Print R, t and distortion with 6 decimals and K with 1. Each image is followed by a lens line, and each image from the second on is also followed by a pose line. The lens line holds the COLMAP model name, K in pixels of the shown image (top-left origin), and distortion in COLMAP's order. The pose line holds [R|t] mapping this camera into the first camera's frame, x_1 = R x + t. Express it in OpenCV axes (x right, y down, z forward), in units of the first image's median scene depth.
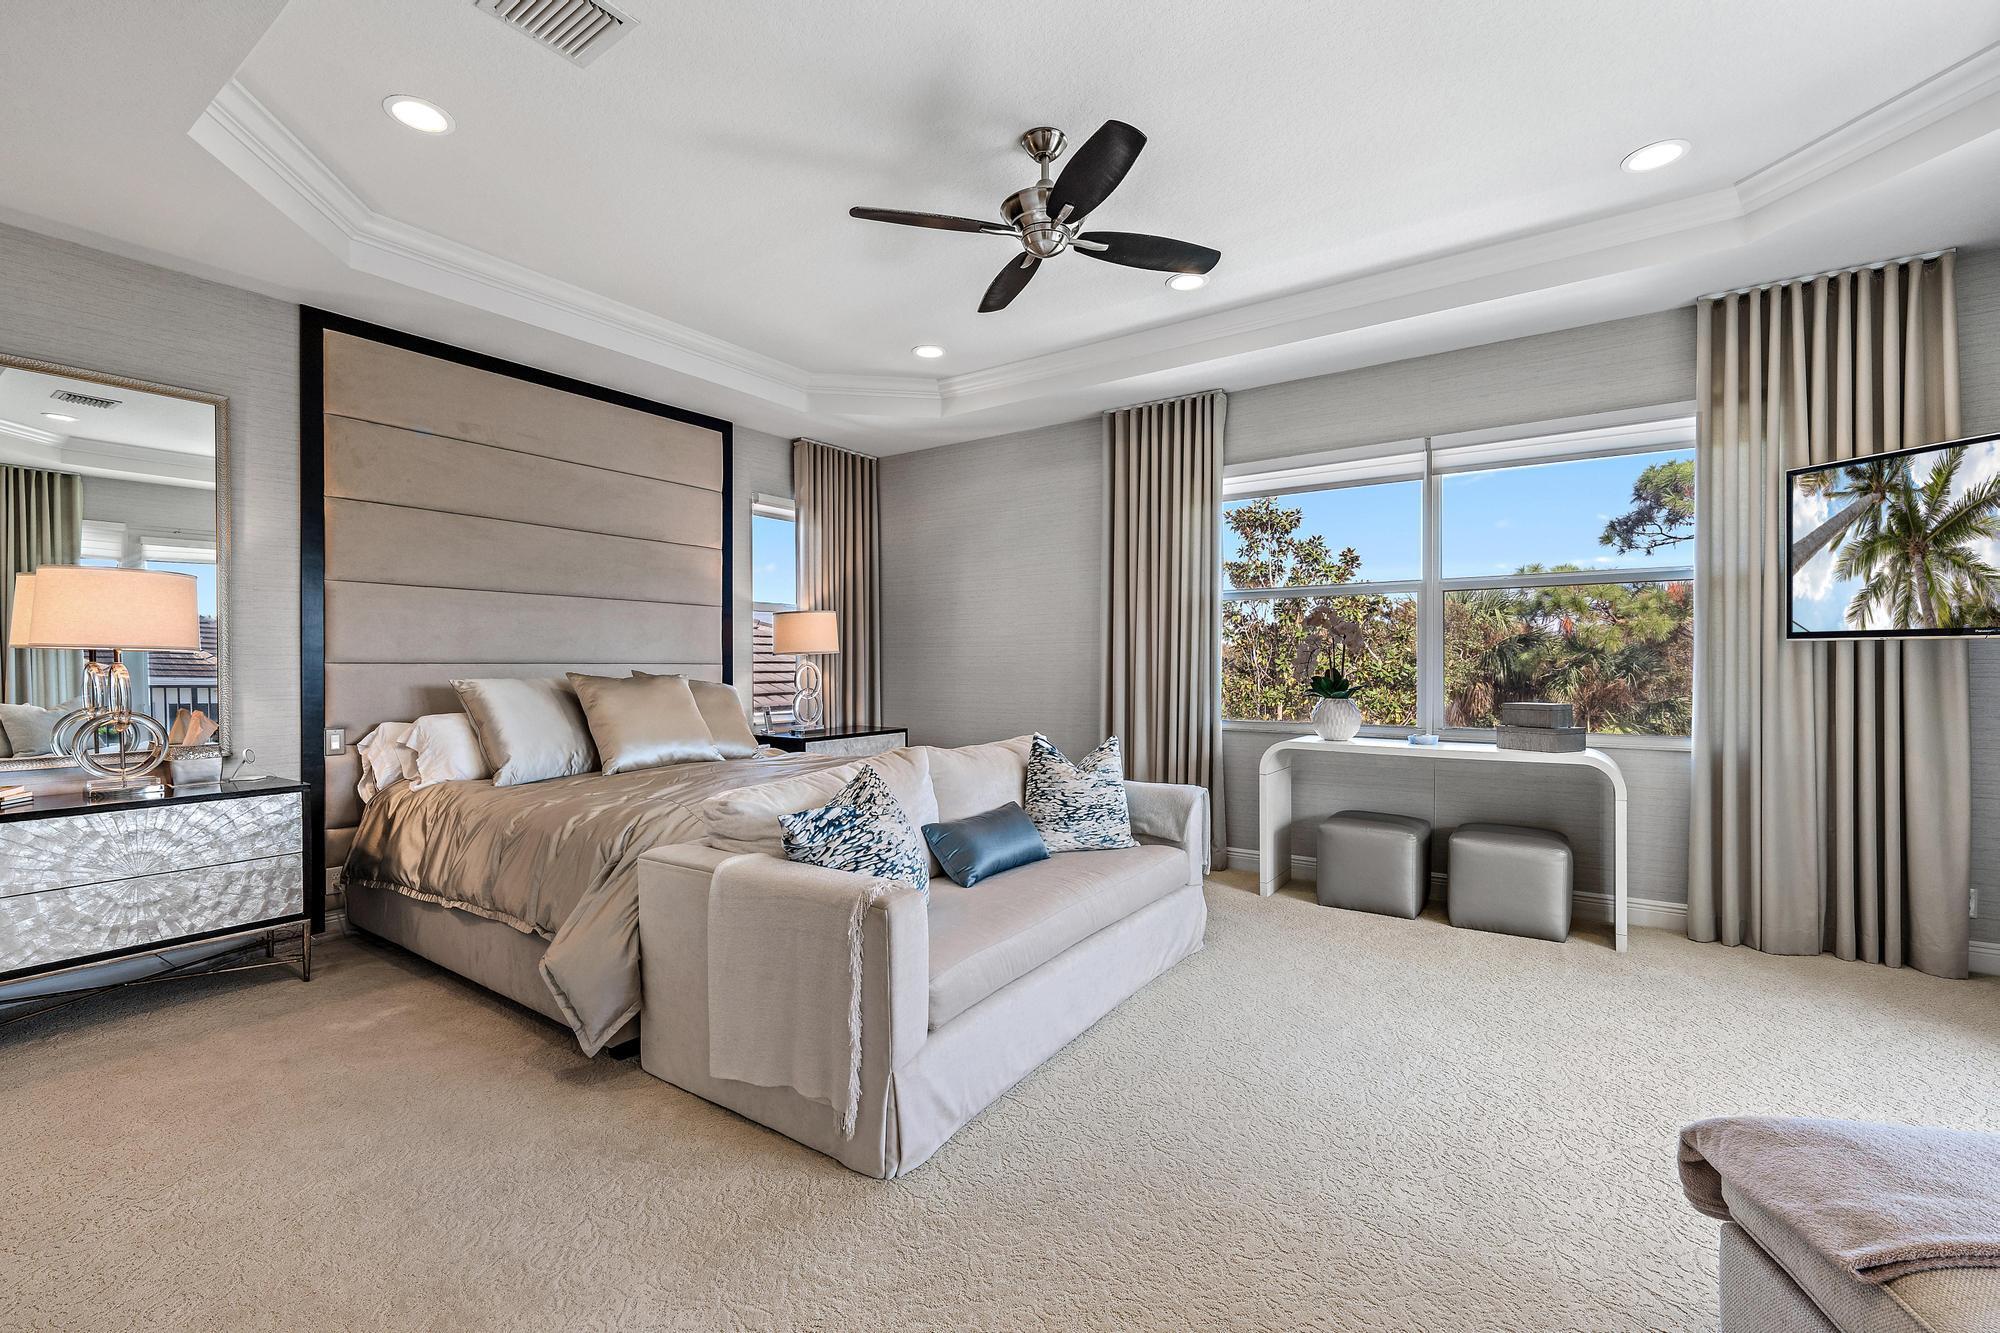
lens RADIAL K [[853.5, 0, 986.9], [0, 853.5, 669.3], [0, 0, 1]] dist [-0.004768, -0.000654]
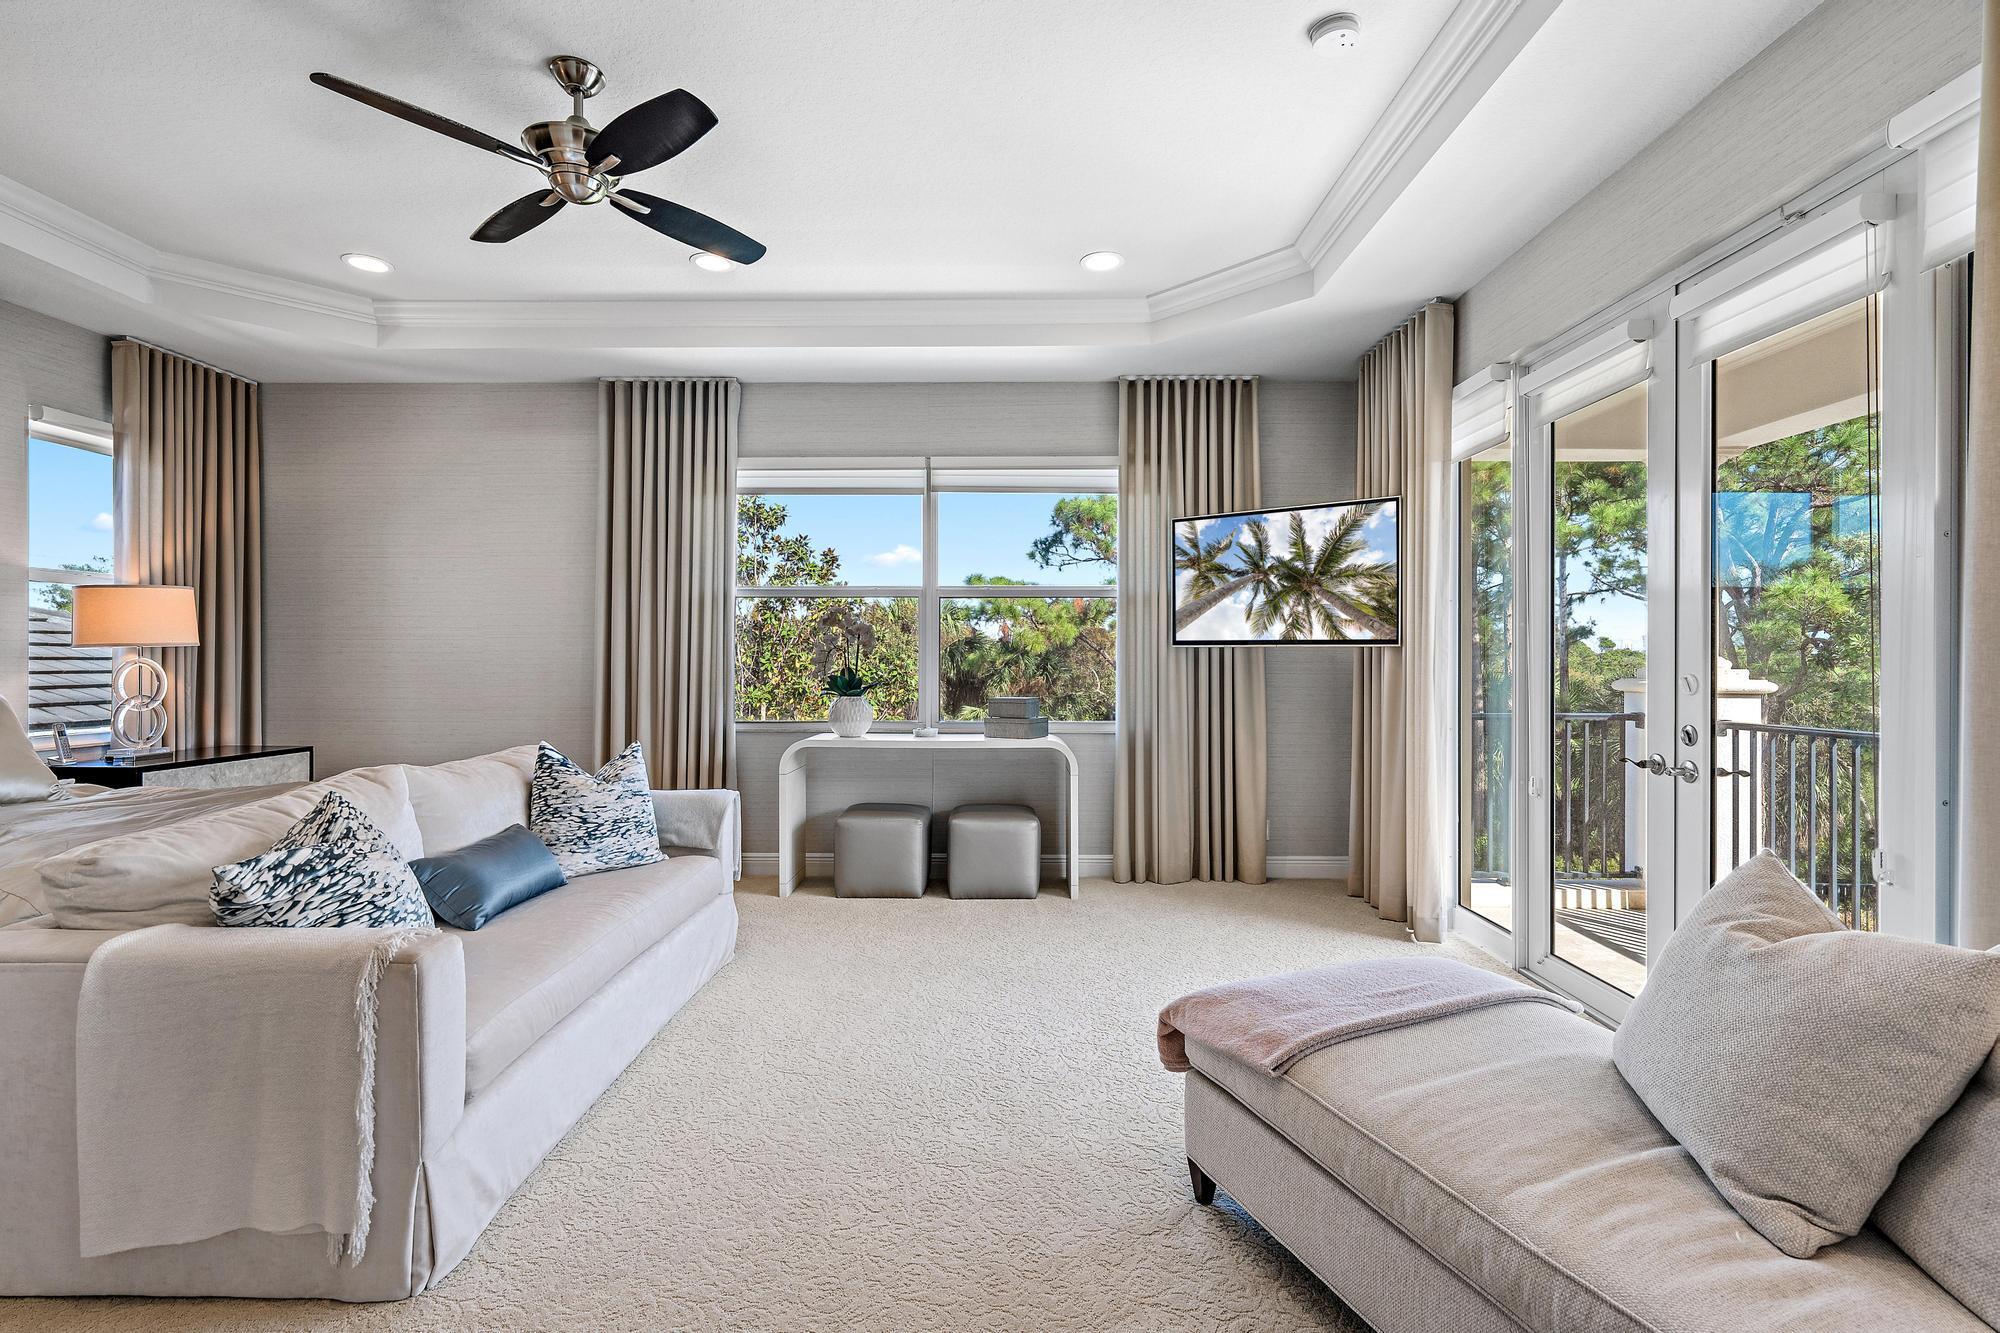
lens RADIAL K [[911.3, 0, 996.3], [0, 911.3, 659.2], [0, 0, 1]] dist [-0.008718, 0.000412]
pose [[0.824527, 0.005602, 0.565795, -0.091281], [0.000219, 0.999948, -0.010219, 0.000199], [-0.565823, 0.008549, 0.824483, -0.018094]]
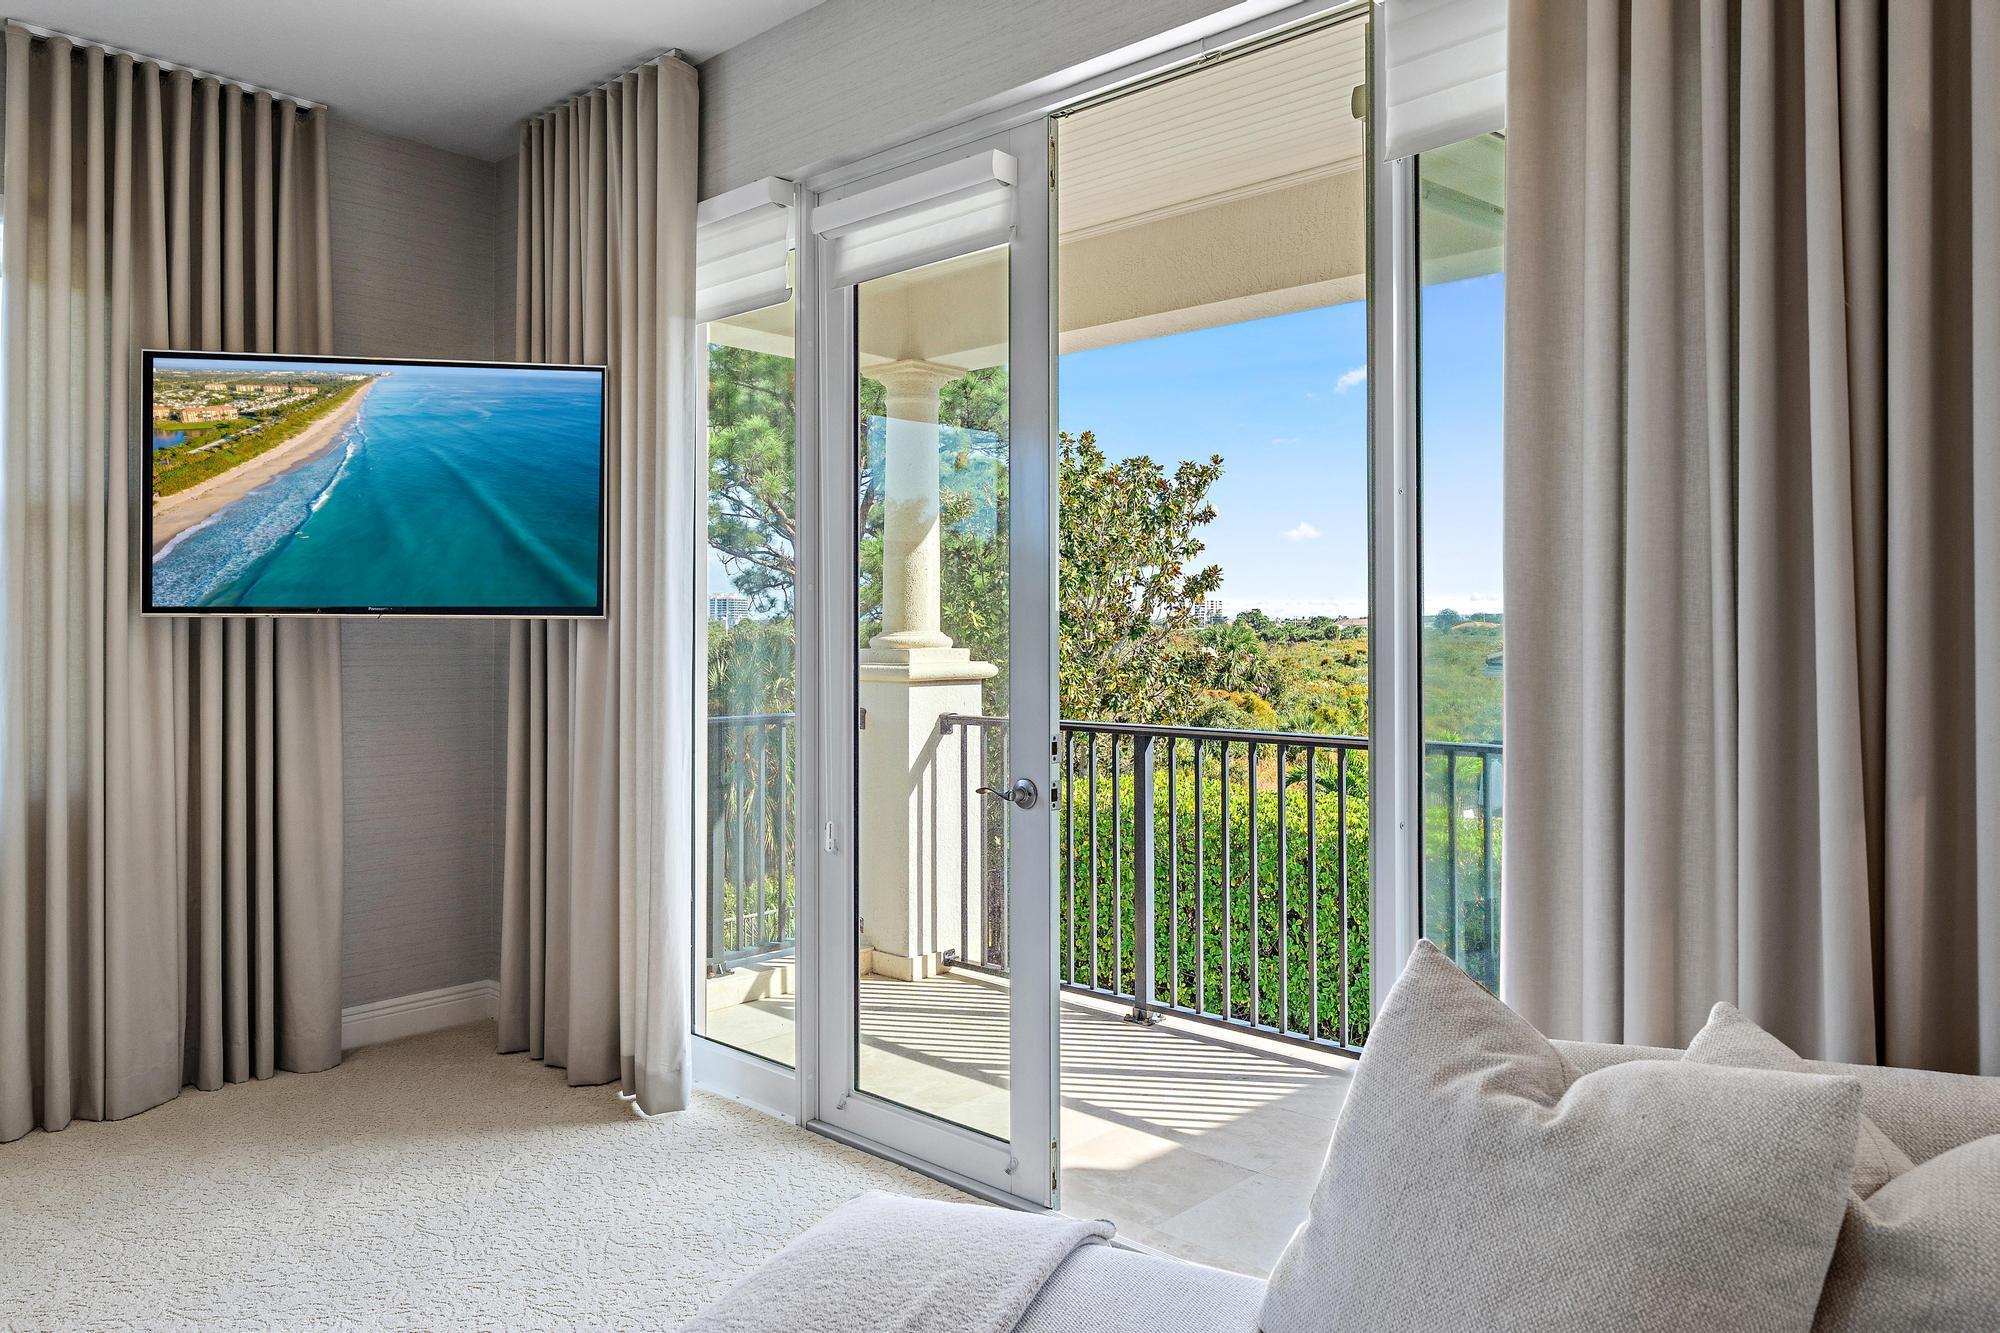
lens RADIAL K [[1349.8, 0, 1006.8], [0, 1349.8, 615.0], [0, 0, 1]] dist [-0.001011, 0.002406]
pose [[0.129217, 0.014995, 0.991503, 0.021833], [0.008894, 0.999828, -0.016280, -0.012676], [-0.991576, 0.010922, 0.129061, 0.228234]]
